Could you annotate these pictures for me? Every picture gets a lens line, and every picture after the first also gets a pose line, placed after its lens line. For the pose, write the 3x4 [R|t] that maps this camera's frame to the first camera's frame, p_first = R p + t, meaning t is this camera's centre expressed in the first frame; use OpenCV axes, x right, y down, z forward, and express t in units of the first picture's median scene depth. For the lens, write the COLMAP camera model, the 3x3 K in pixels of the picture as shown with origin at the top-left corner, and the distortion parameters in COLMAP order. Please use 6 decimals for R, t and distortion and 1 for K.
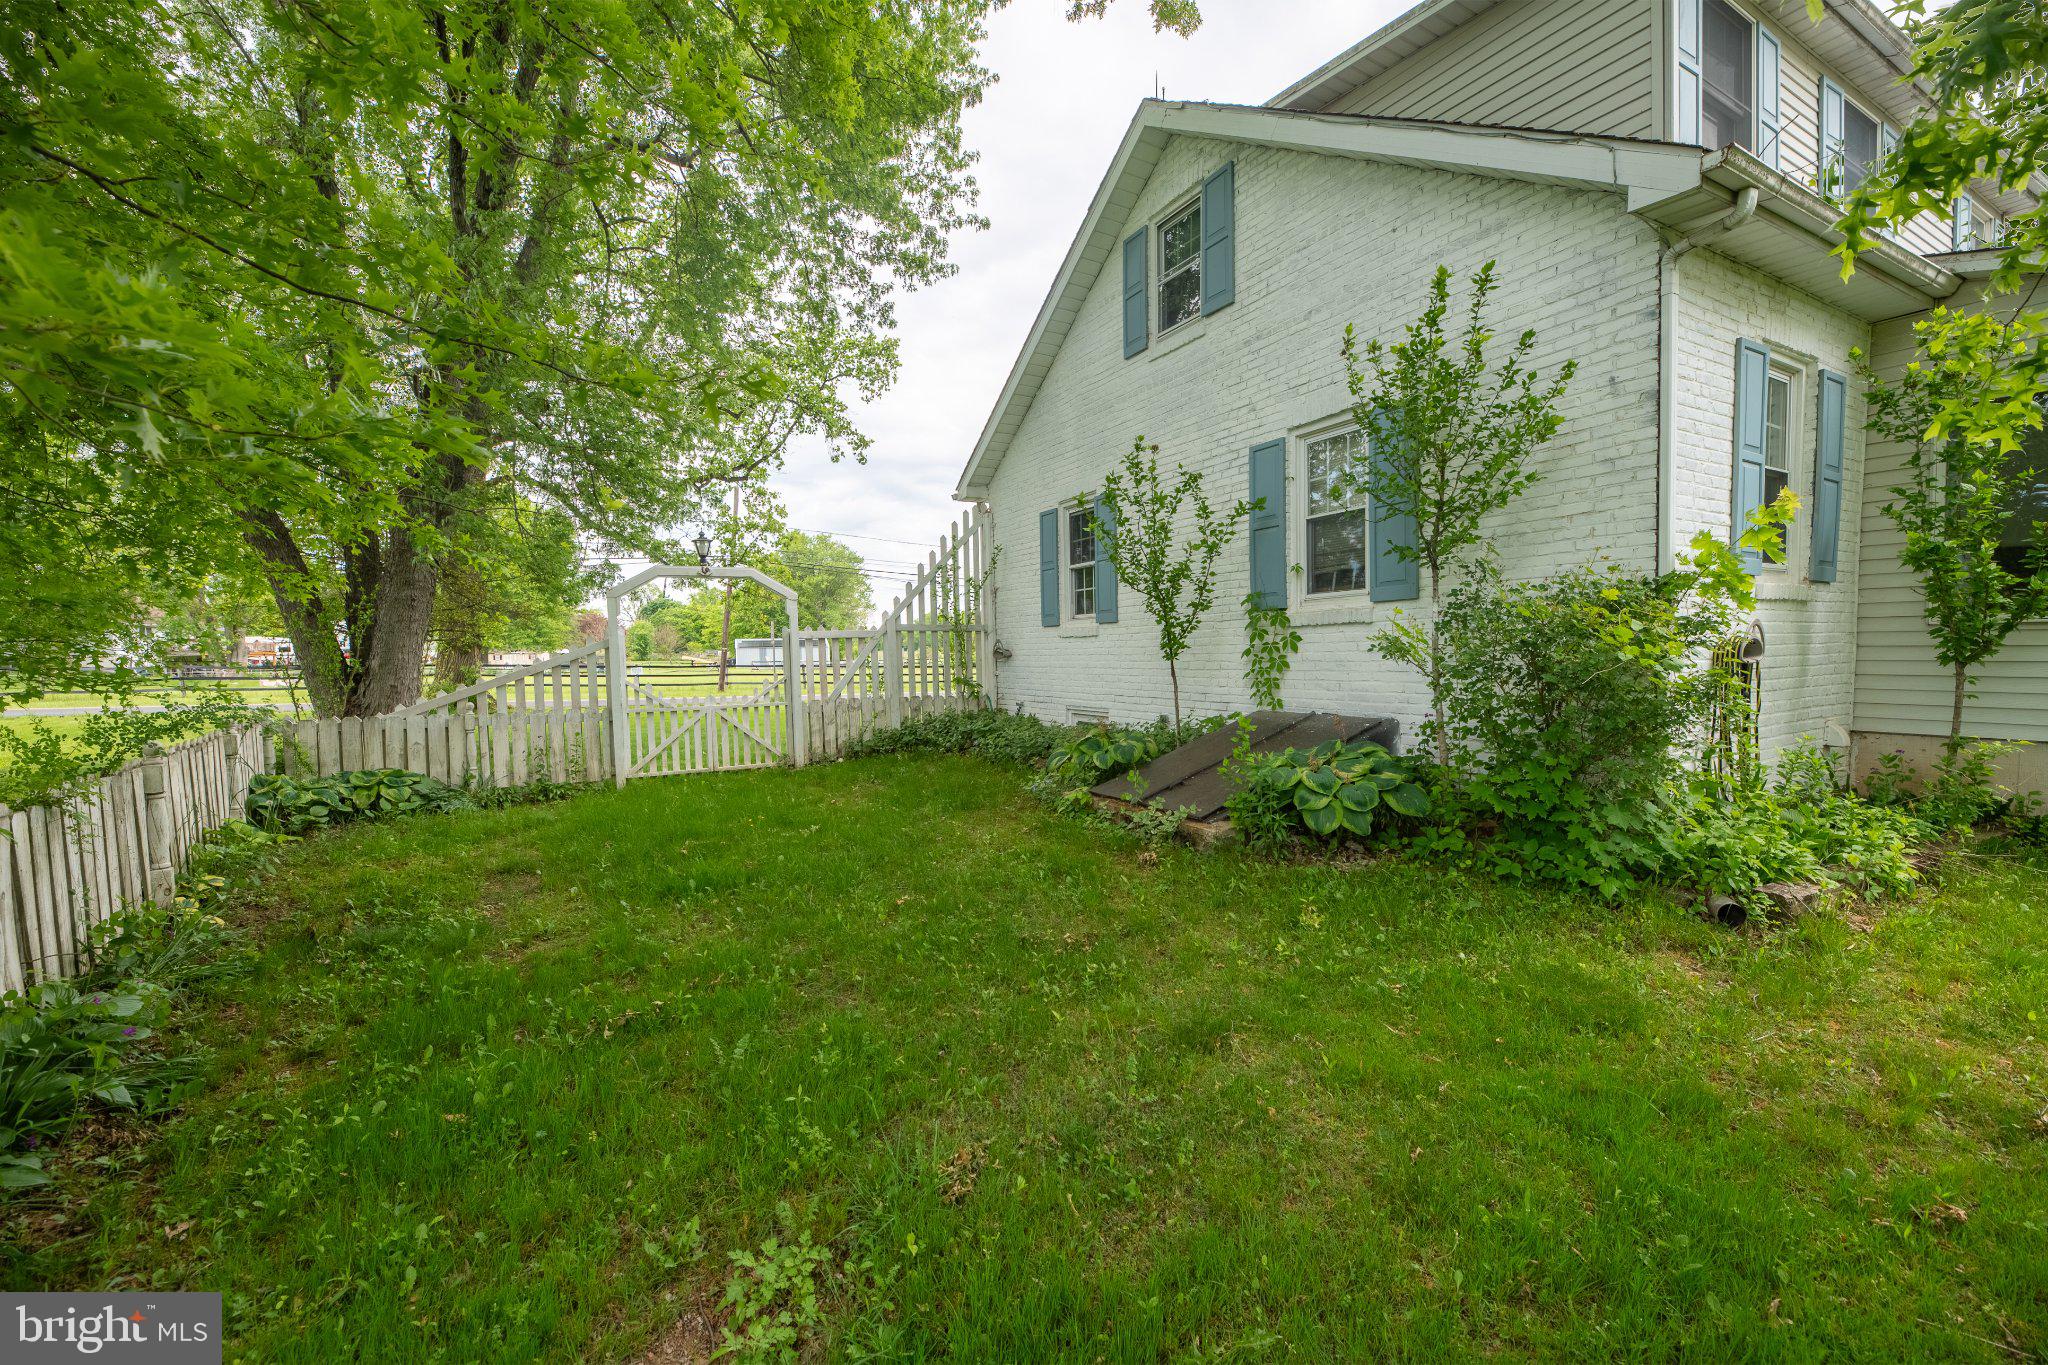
lens RADIAL K [[827.8, 0, 1026.5], [0, 827.8, 689.3], [0, 0, 1]] dist [0.002516, -0.003969]
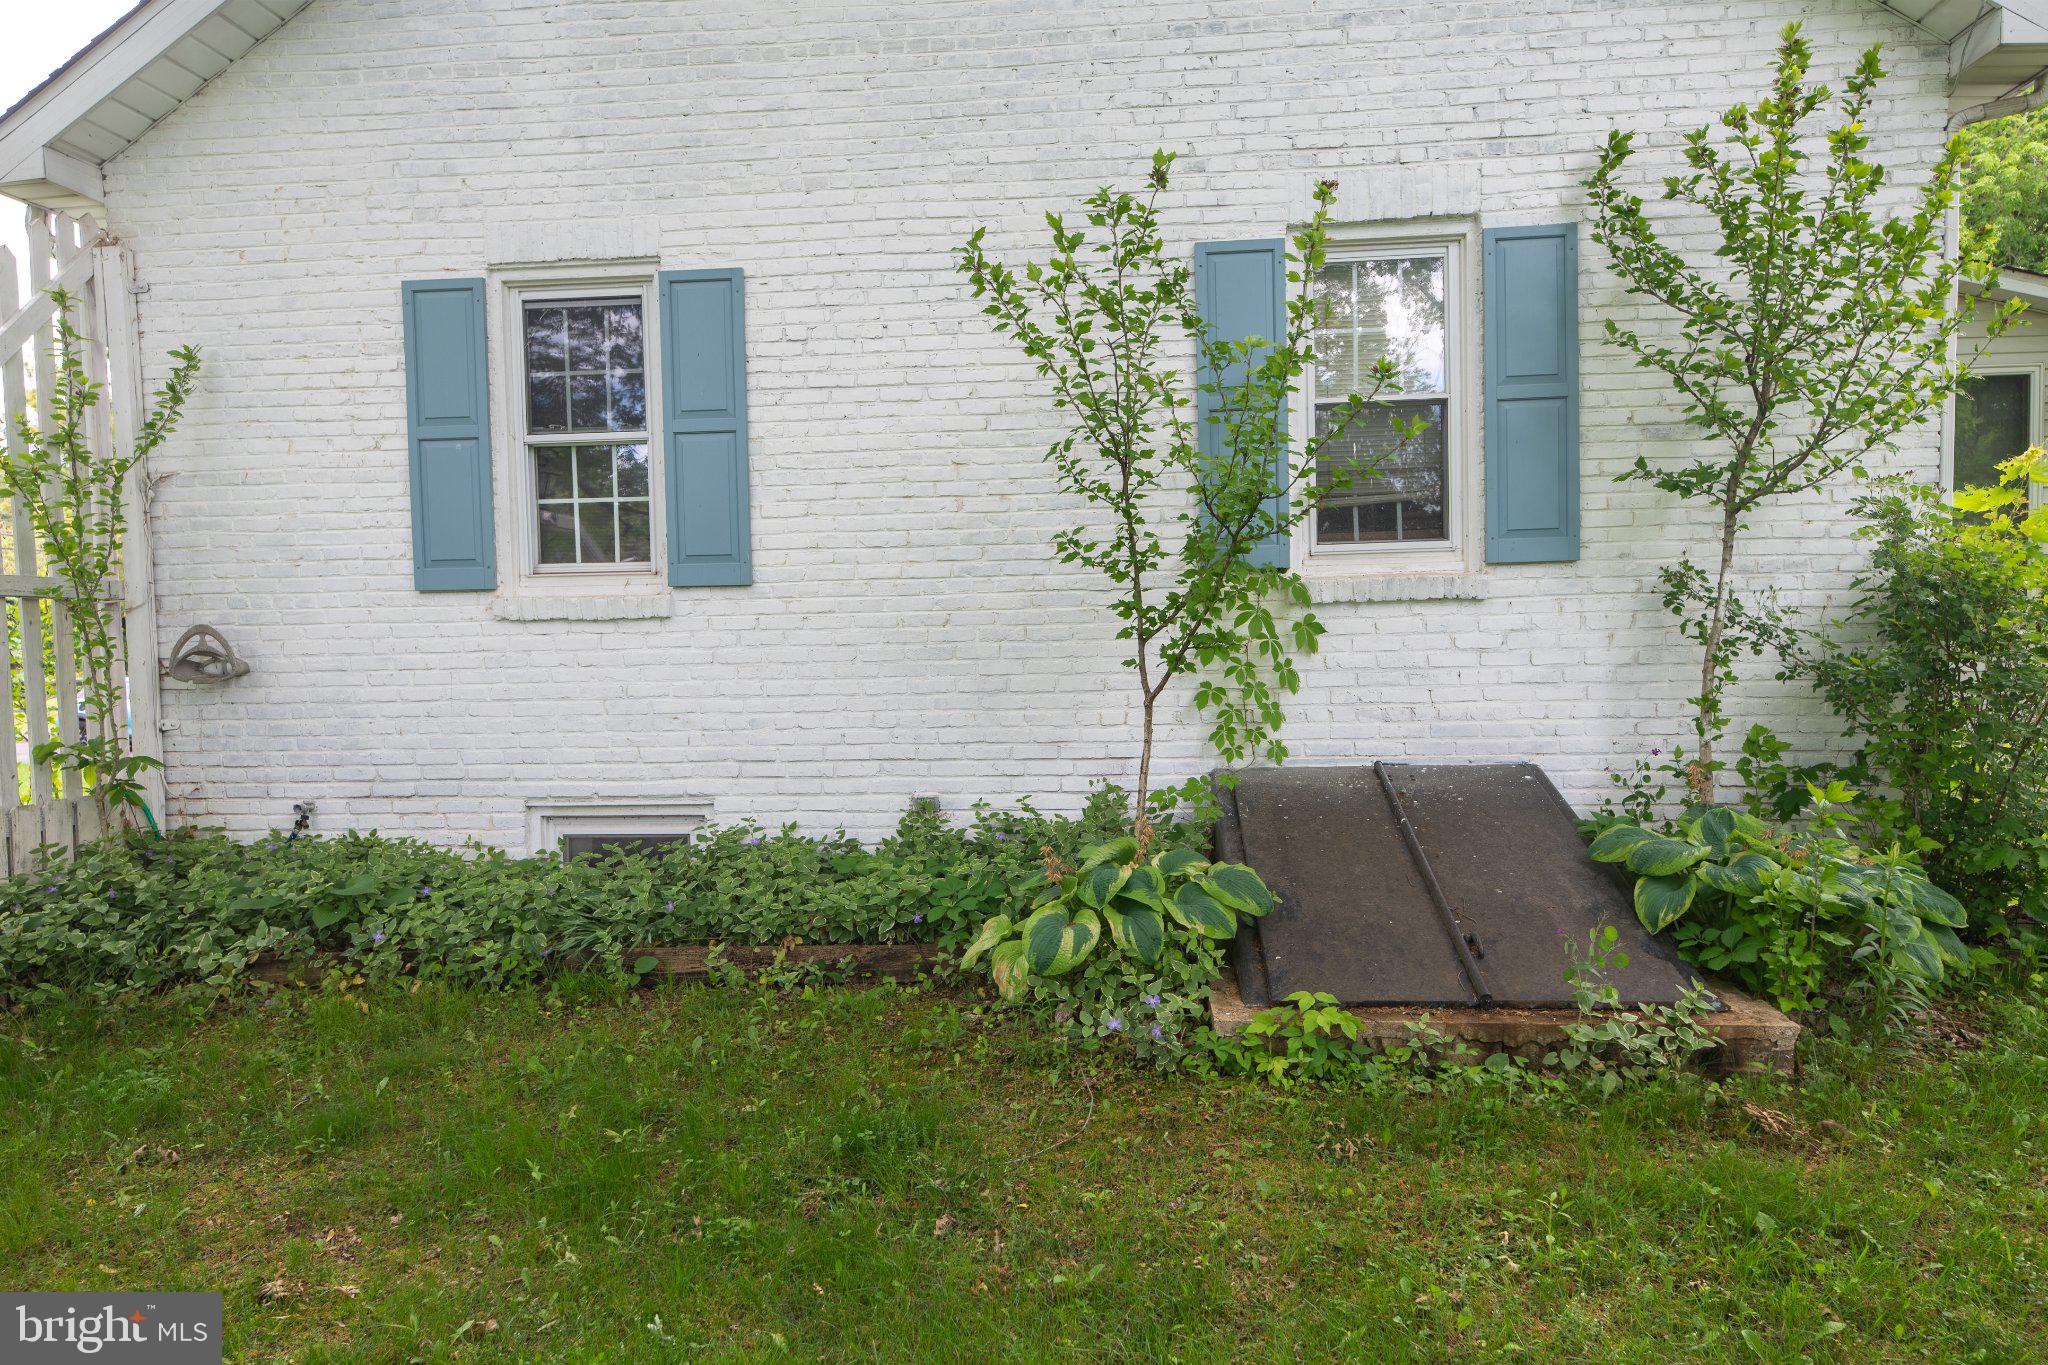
lens RADIAL K [[1174.0, 0, 1024.5], [0, 1174.0, 681.2], [0, 0, 1]] dist [0.004170, 0.000149]
pose [[0.566736, -0.018326, 0.823695, -0.268565], [0.043814, 0.999008, -0.007919, -0.020421], [-0.822733, 0.040578, 0.566977, 0.500997]]
